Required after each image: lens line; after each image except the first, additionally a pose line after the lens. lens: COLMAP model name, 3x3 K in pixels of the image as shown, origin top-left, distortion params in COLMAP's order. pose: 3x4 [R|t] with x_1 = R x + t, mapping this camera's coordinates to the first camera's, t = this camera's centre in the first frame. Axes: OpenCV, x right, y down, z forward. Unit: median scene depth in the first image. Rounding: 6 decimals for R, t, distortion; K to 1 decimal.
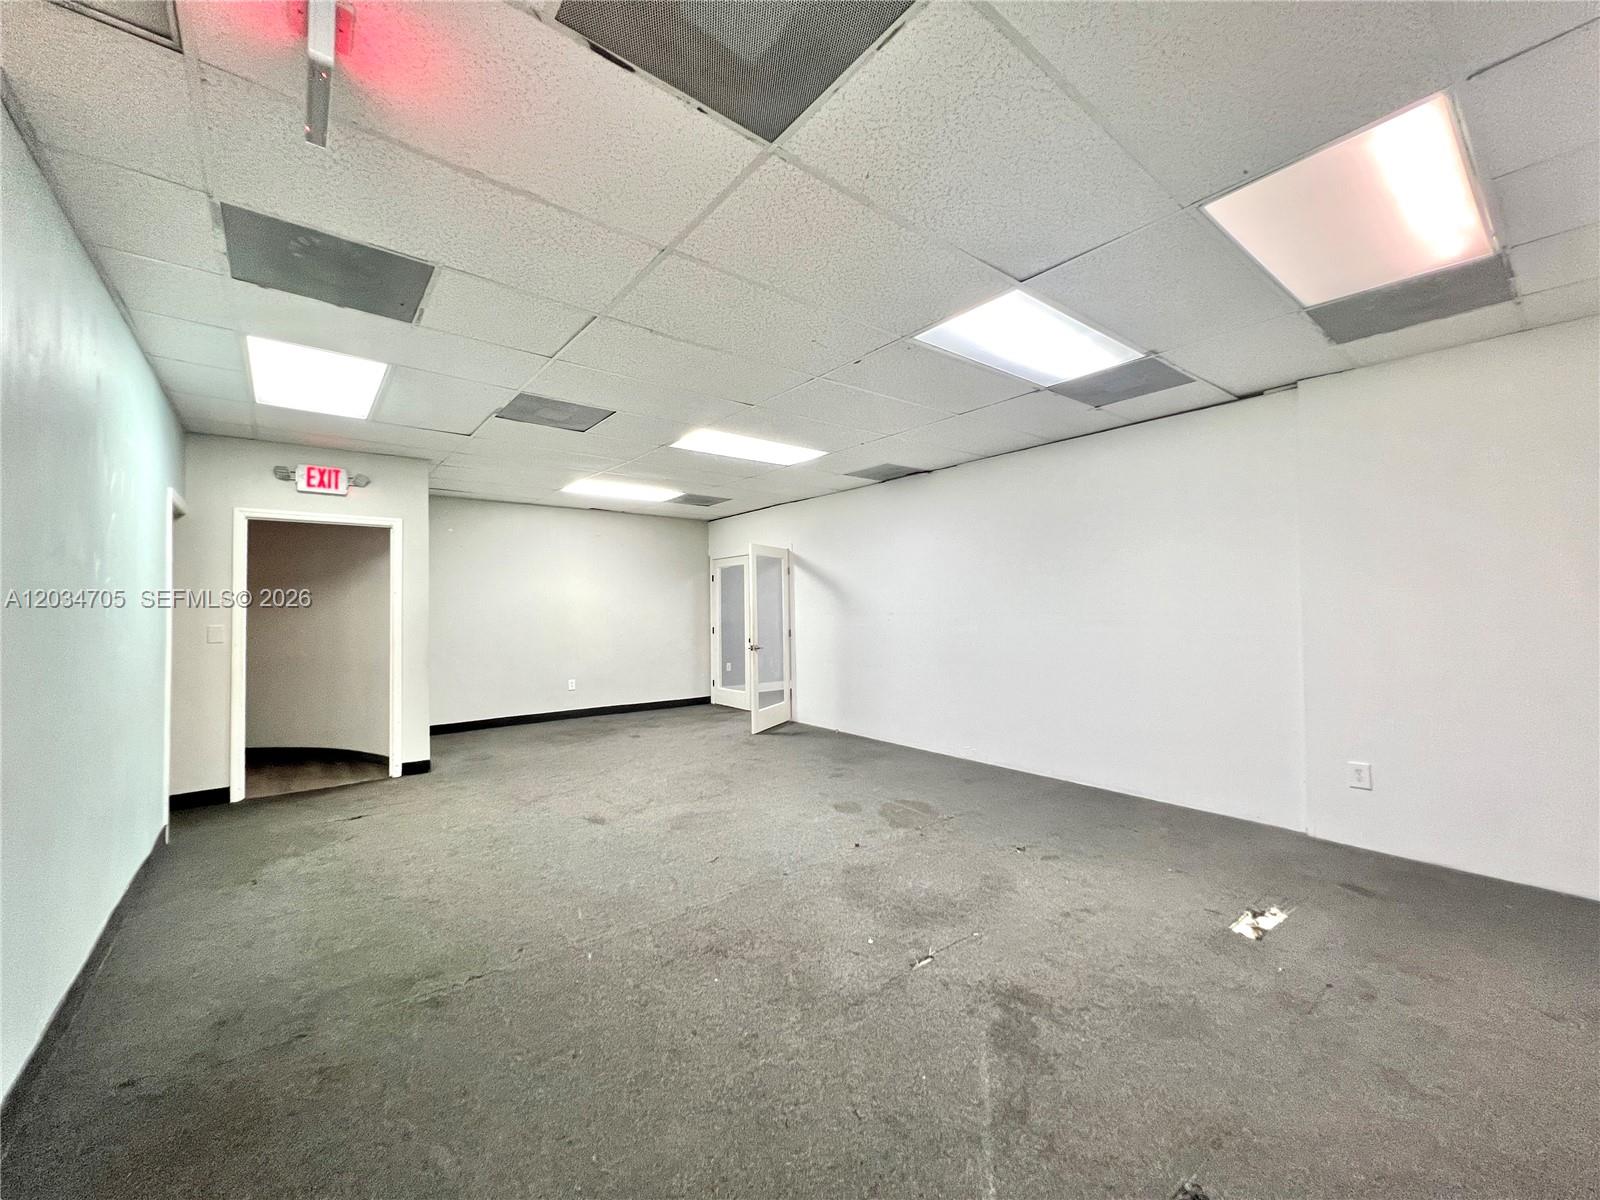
lens RADIAL K [[642.2, 0, 793.0], [0, 642.2, 590.1], [0, 0, 1]] dist [0.000167, 0.000260]
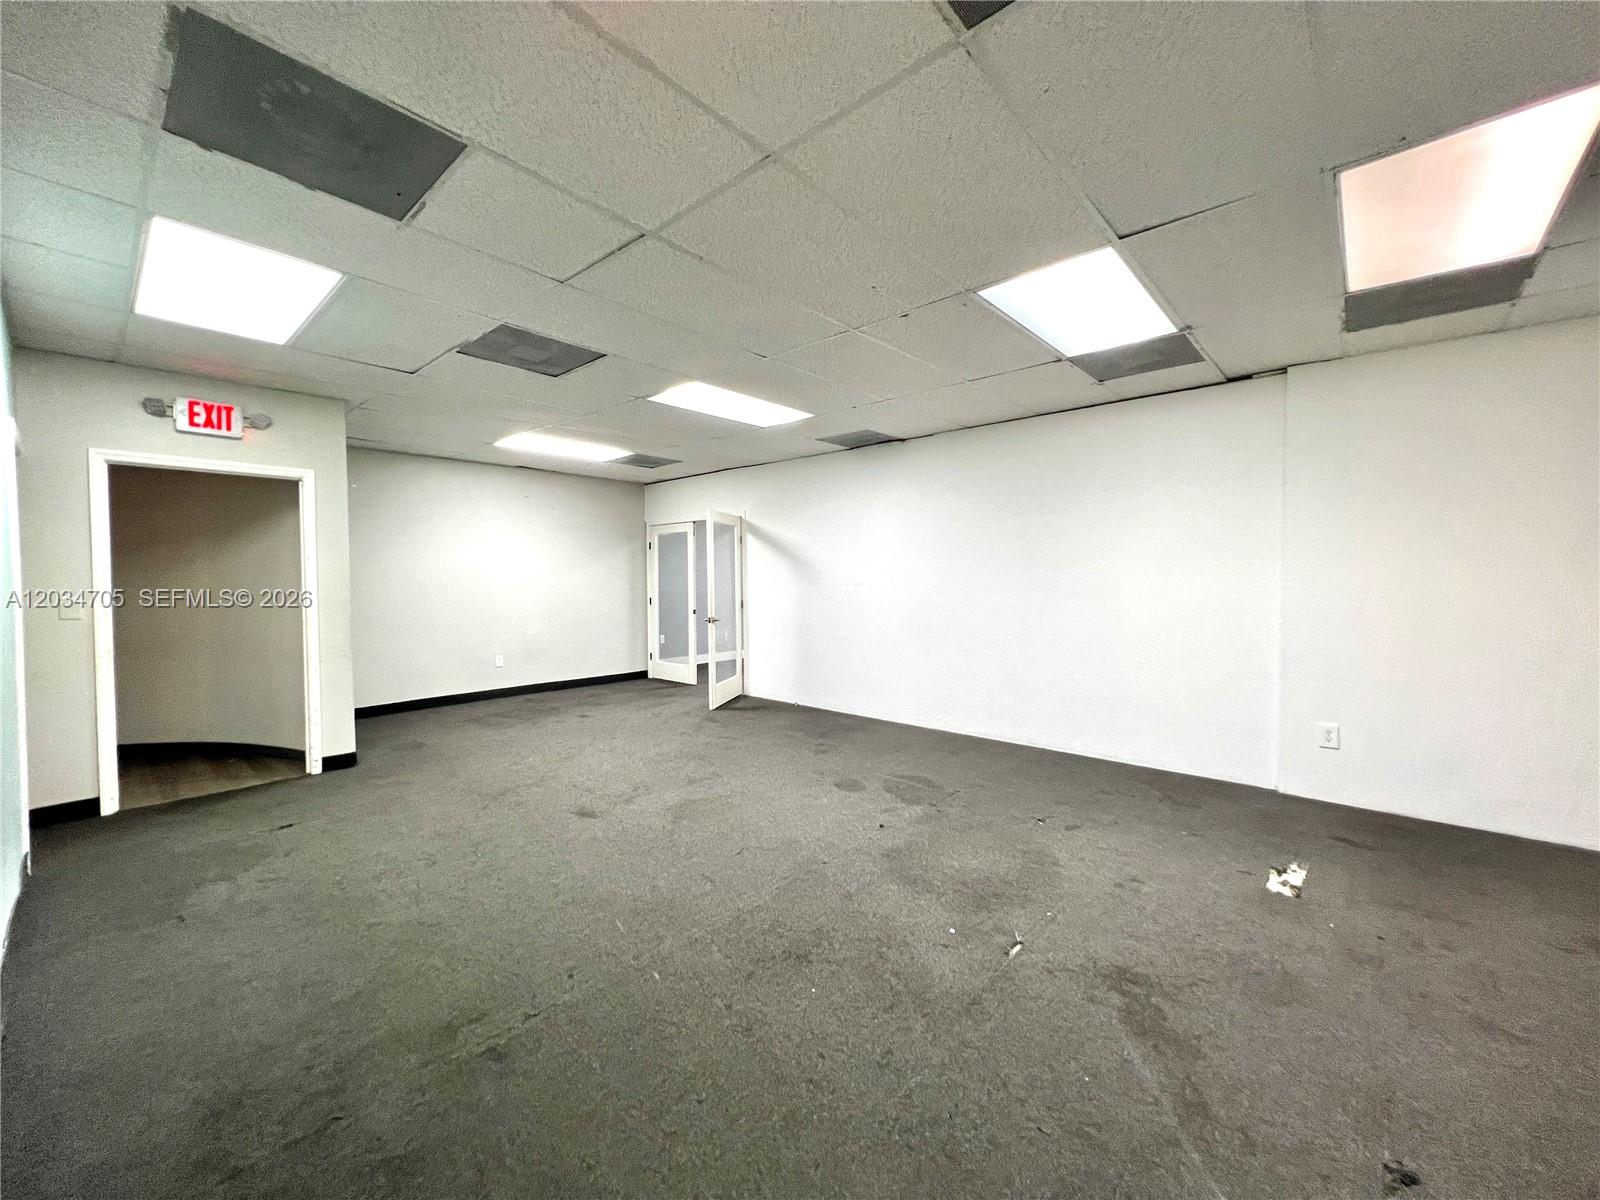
lens RADIAL K [[642.2, 0, 792.6], [0, 642.2, 592.6], [0, 0, 1]] dist [0.000167, 0.000260]
pose [[0.985439, 0.002182, 0.170018, -0.193966], [-0.011250, 0.998563, 0.052391, -0.003159], [-0.169660, -0.053541, 0.984047, 0.087037]]
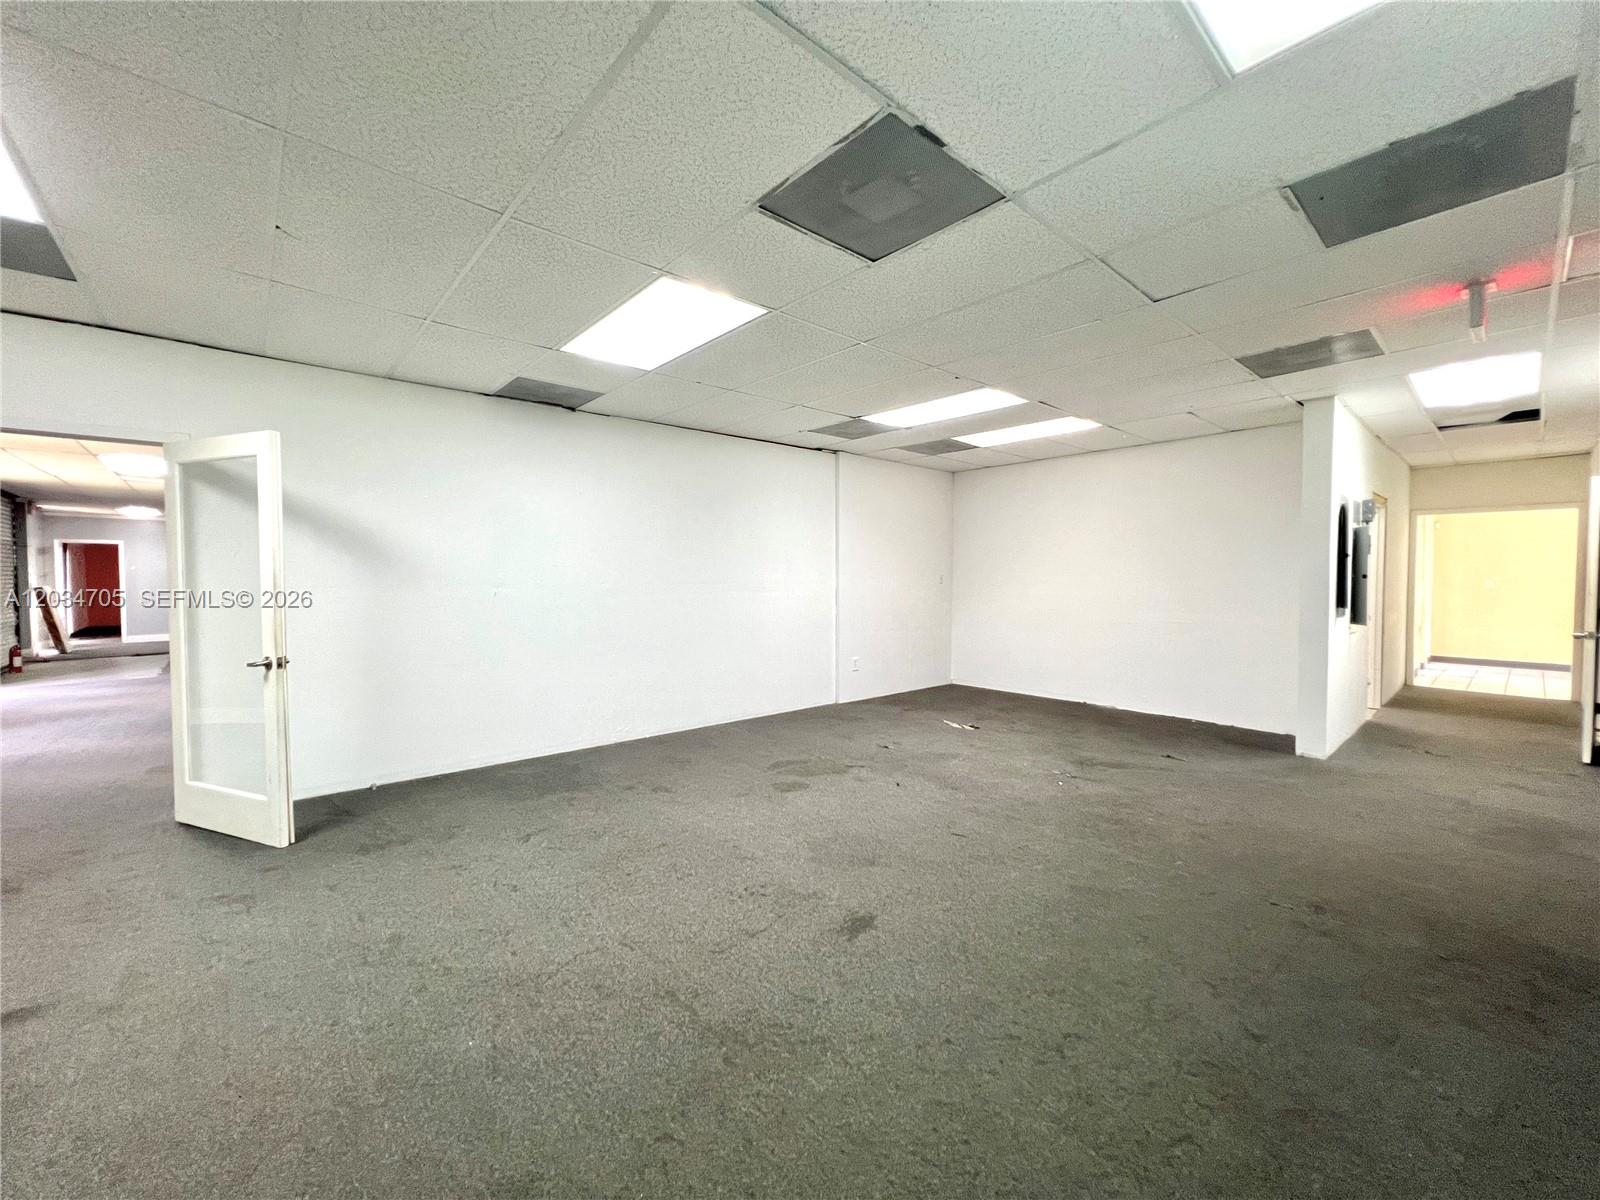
lens RADIAL K [[642.2, 0, 799.6], [0, 642.2, 589.7], [0, 0, 1]] dist [0.000167, 0.000260]
pose [[-0.056916, -0.010238, 0.998326, -1.003891], [-0.027965, 0.999571, 0.008657, 0.046239], [-0.997987, -0.027426, -0.057178, 1.224221]]
